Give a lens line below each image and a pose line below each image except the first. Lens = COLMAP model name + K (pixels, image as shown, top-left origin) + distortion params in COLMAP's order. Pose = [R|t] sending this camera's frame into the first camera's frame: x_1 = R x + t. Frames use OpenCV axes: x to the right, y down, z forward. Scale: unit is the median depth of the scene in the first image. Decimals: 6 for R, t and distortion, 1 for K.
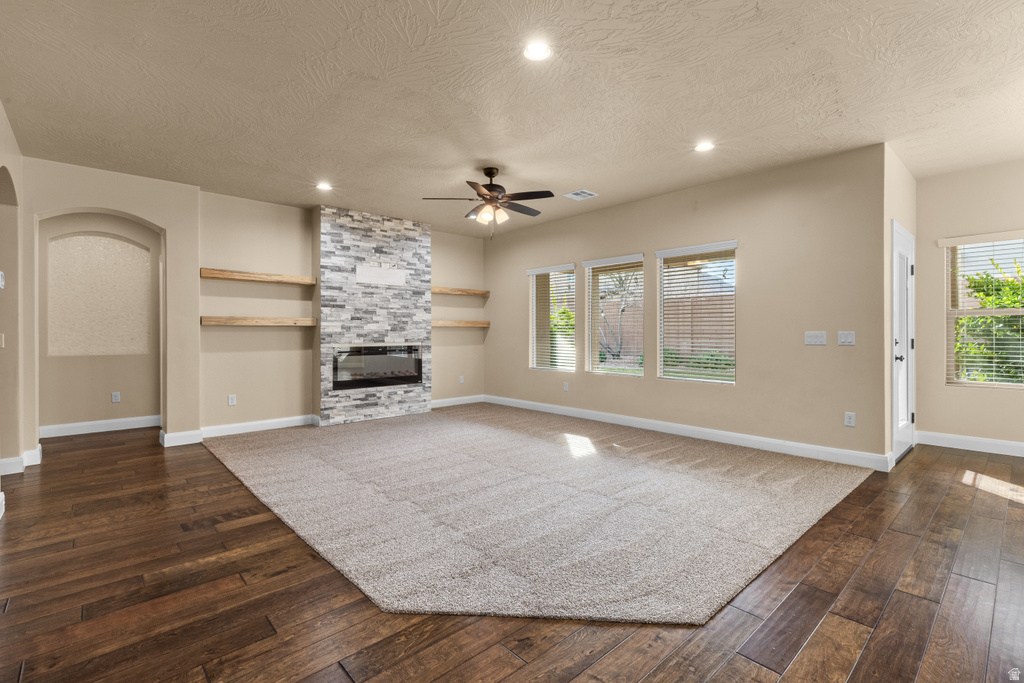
lens RADIAL K [[460.3, 0, 511.9], [0, 460.3, 335.8], [0, 0, 1]] dist [0.009371, -0.001048]
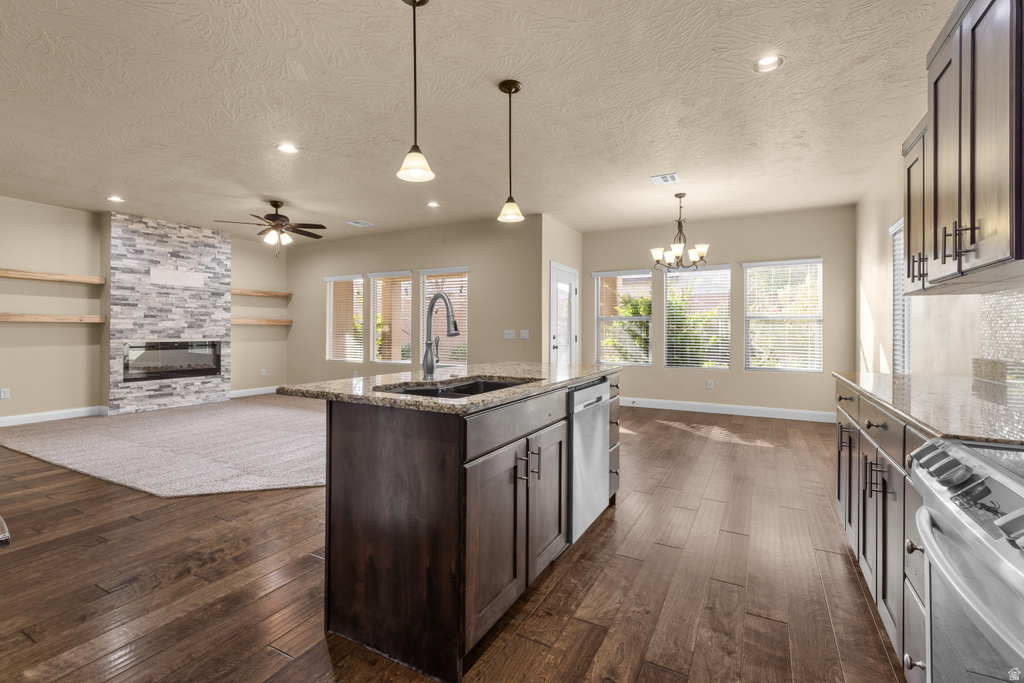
lens RADIAL K [[460.3, 0, 505.6], [0, 460.3, 330.7], [0, 0, 1]] dist [0.009371, -0.001048]
pose [[0.948161, 0.005625, 0.317740, 0.363627], [-0.003377, 0.999965, -0.007628, 0.006746], [-0.317772, 0.006159, 0.948147, -0.987581]]
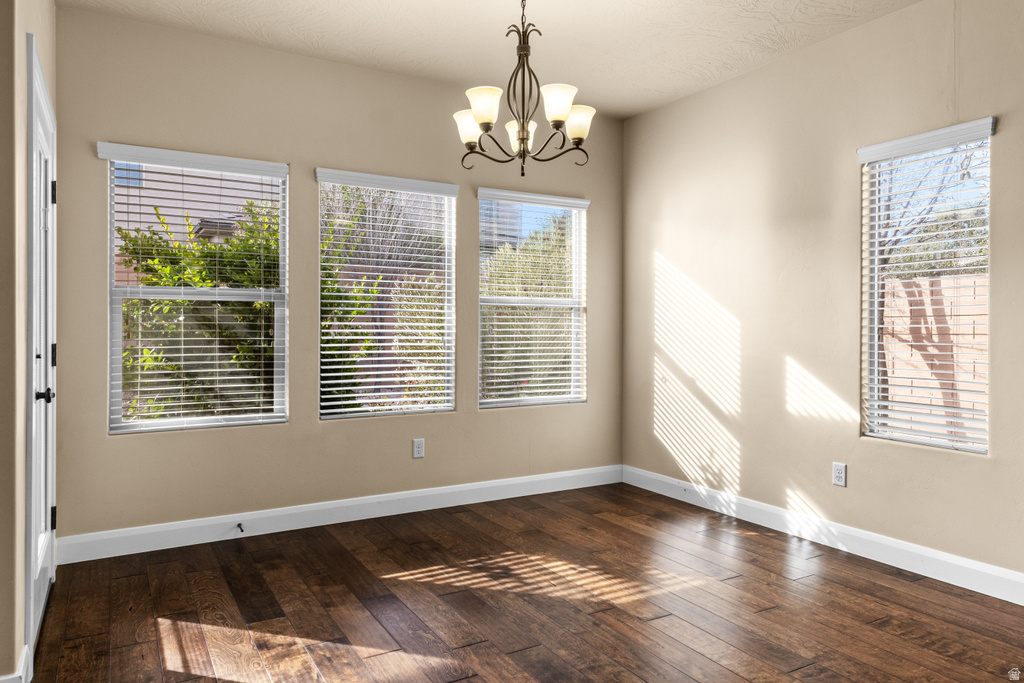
lens RADIAL K [[683.8, 0, 510.0], [0, 683.8, 328.3], [0, 0, 1]] dist [0.002657, 0.000044]
pose [[0.205568, -0.000083, 0.978643, 0.750348], [0.003376, 0.999994, -0.000624, -0.018206], [-0.978637, 0.003433, 0.205567, 1.066856]]
